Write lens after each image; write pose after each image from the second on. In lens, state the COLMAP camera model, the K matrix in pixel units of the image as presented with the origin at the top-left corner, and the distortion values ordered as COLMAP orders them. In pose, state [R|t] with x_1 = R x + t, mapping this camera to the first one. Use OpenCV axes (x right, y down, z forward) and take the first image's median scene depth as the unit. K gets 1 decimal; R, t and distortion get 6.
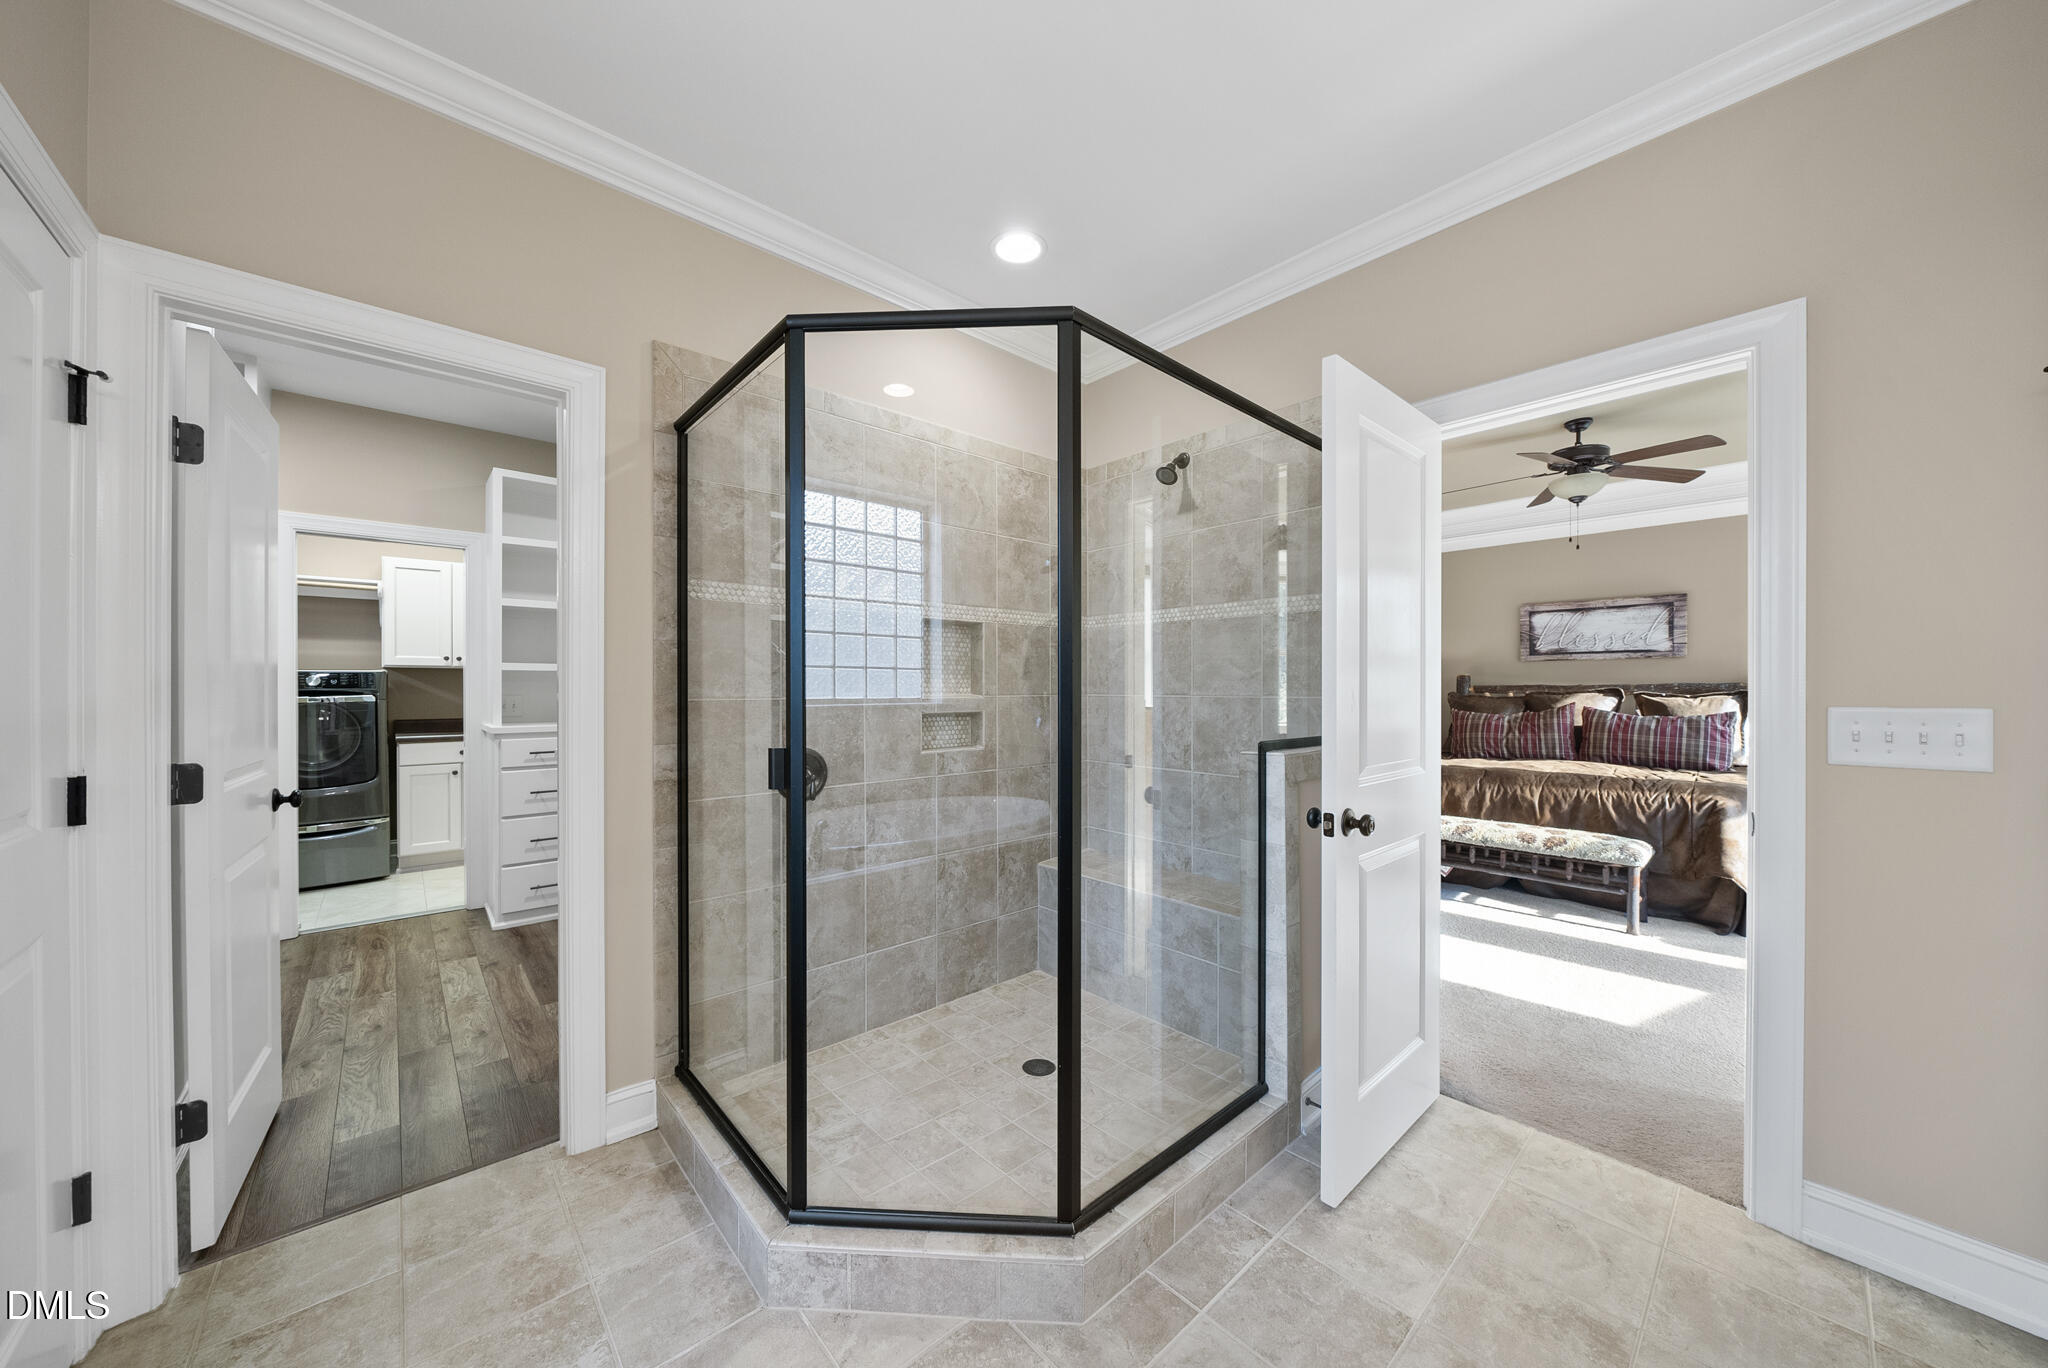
lens RADIAL K [[707.3, 0, 1017.4], [0, 707.3, 687.7], [0, 0, 1]] dist [-0.008016, 0.000462]
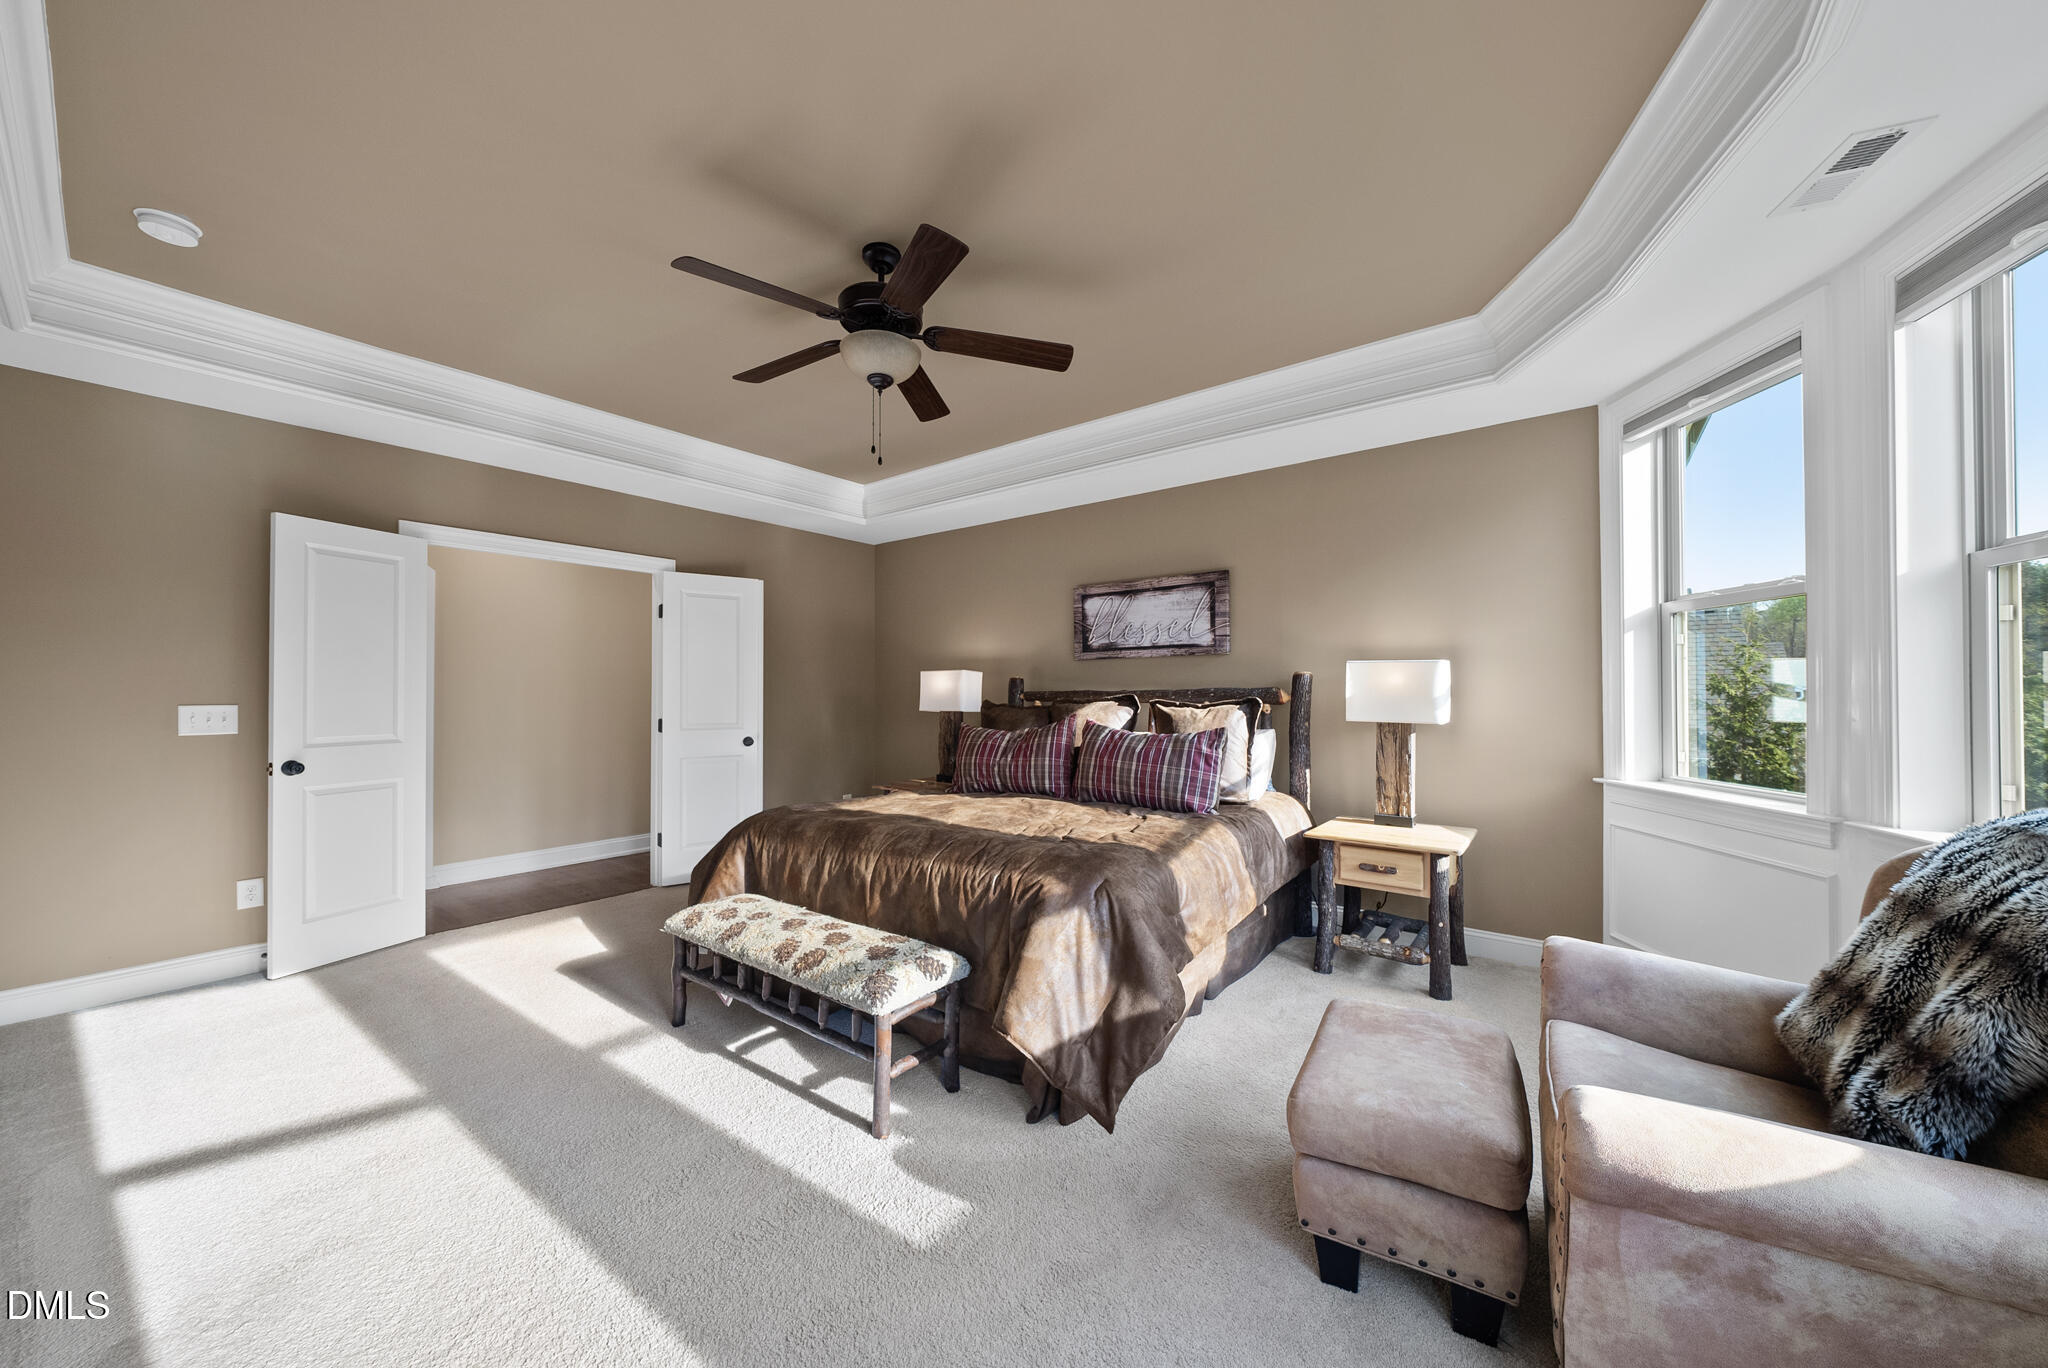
lens RADIAL K [[707.3, 0, 1032.0], [0, 707.3, 685.9], [0, 0, 1]] dist [-0.008016, 0.000462]
pose [[0.984164, 0.002121, 0.177249, 0.620275], [0.000104, 0.999921, -0.012544, 0.000702], [-0.177261, 0.012364, 0.984086, 0.290917]]
